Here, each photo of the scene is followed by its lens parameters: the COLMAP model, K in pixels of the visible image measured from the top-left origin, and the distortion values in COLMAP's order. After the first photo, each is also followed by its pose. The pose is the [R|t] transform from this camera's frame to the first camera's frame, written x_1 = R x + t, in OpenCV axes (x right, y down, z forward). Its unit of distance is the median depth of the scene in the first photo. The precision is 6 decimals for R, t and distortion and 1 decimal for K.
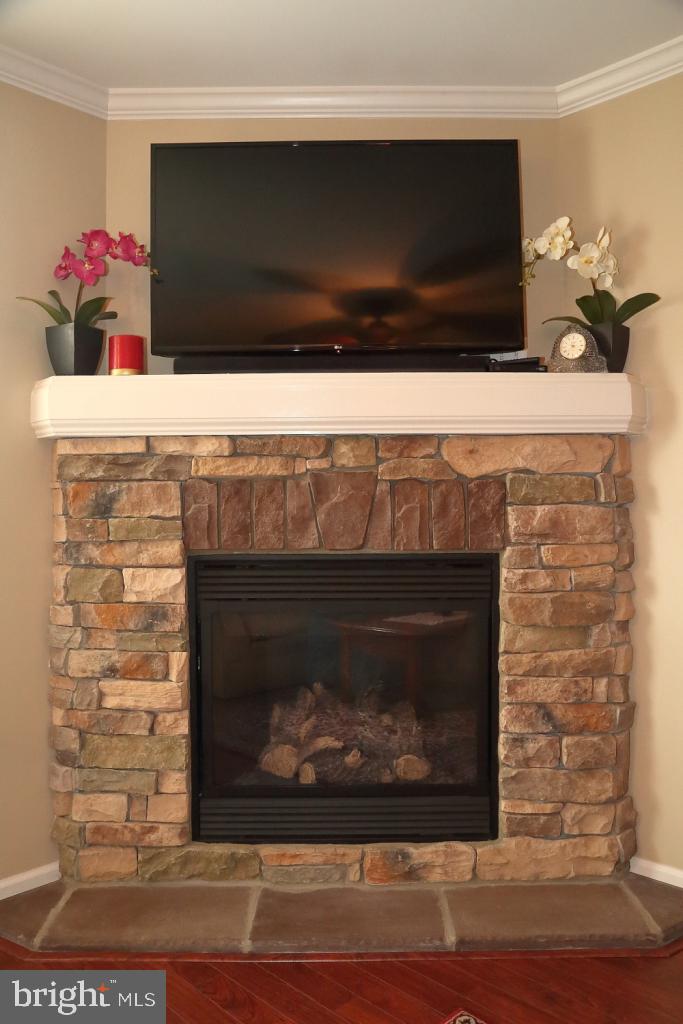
lens RADIAL K [[800.1, 0, 341.3], [0, 800.1, 550.5], [0, 0, 1]] dist [-0.044666, -0.002606]
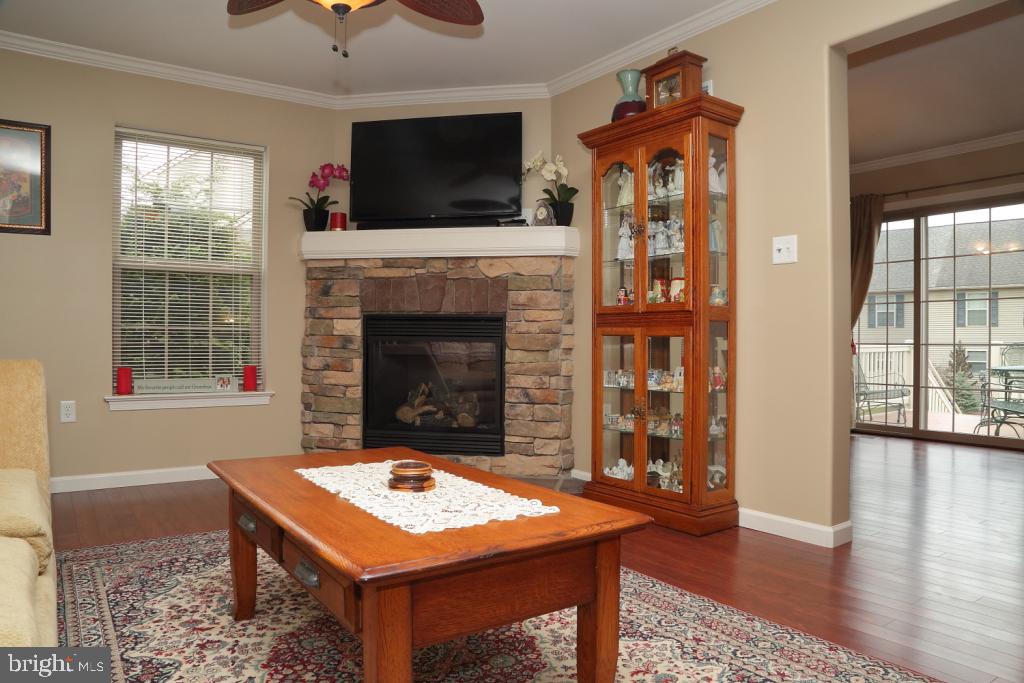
lens RADIAL K [[696.4, 0, 512.0], [0, 696.4, 341.5], [0, 0, 1]] dist [-0.115401, 0.056086]
pose [[0.983530, 0.017732, -0.179875, 0.539437], [-0.020372, 0.999710, -0.012836, 0.096525], [0.179595, 0.016289, 0.983606, -0.757789]]
